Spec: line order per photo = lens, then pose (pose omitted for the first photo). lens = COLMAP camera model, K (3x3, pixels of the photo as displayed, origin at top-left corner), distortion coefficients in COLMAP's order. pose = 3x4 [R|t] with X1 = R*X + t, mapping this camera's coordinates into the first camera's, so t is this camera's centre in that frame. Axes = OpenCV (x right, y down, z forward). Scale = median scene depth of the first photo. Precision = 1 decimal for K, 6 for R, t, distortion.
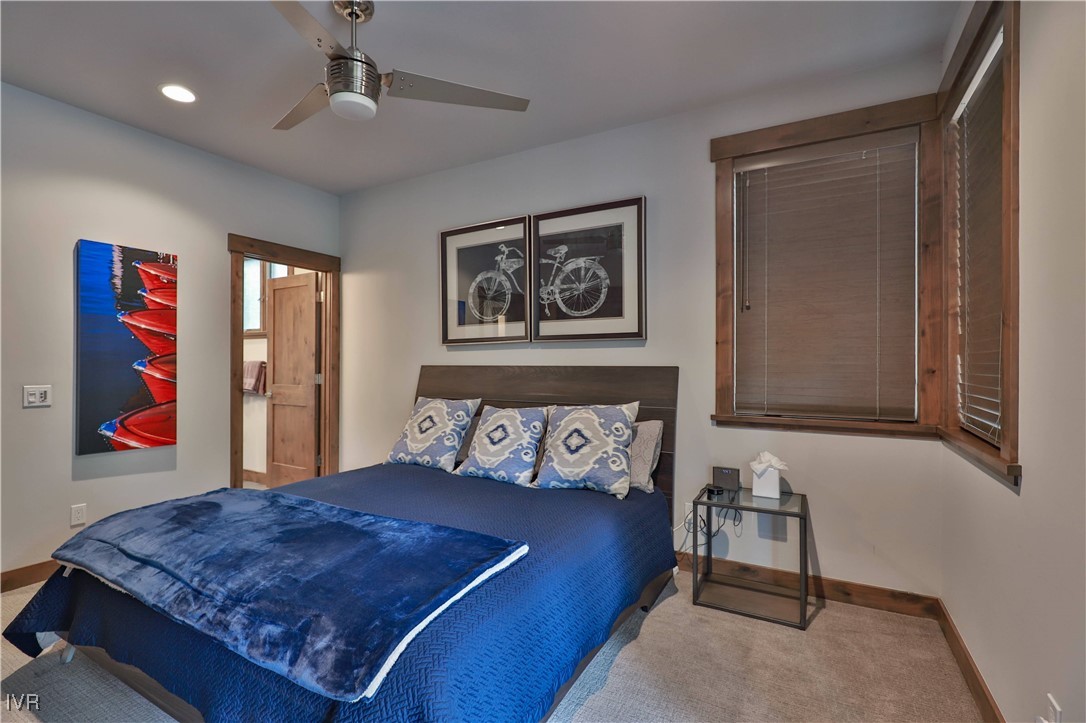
lens RADIAL K [[508.8, 0, 532.9], [0, 508.8, 363.4], [0, 0, 1]] dist [-0.000762, 0.000128]
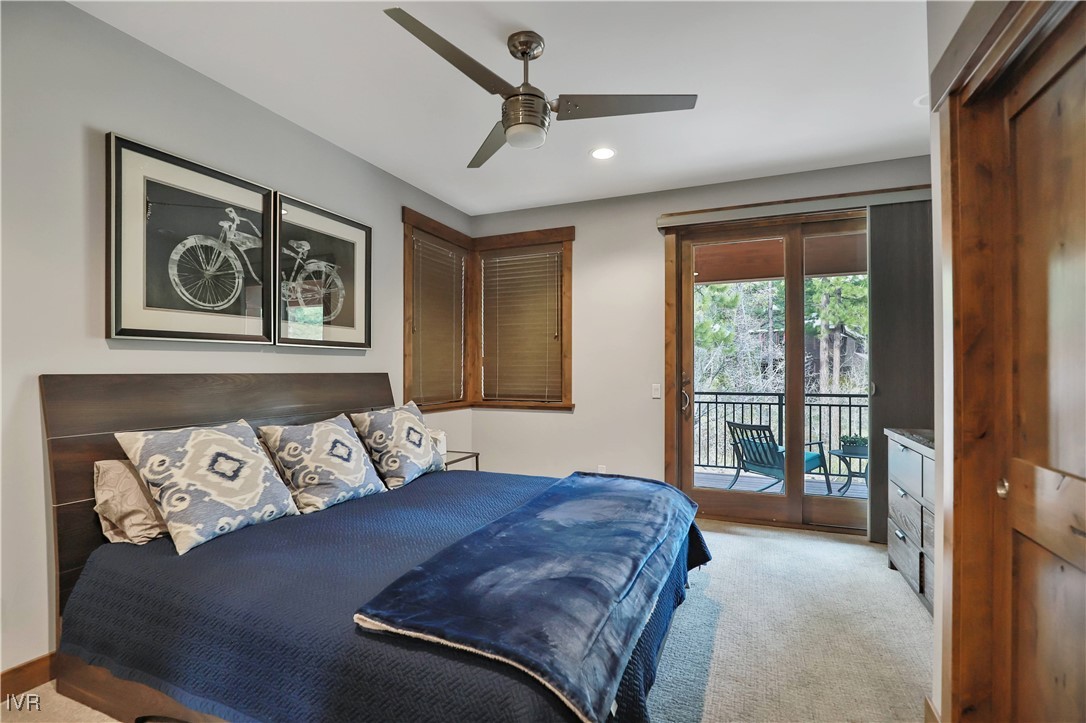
lens RADIAL K [[508.8, 0, 538.1], [0, 508.8, 365.0], [0, 0, 1]] dist [-0.000762, 0.000128]
pose [[-0.120078, 0.004957, 0.992752, -0.873957], [-0.006554, 0.999962, -0.005786, -0.006524], [-0.992743, -0.007202, -0.120041, 0.671810]]
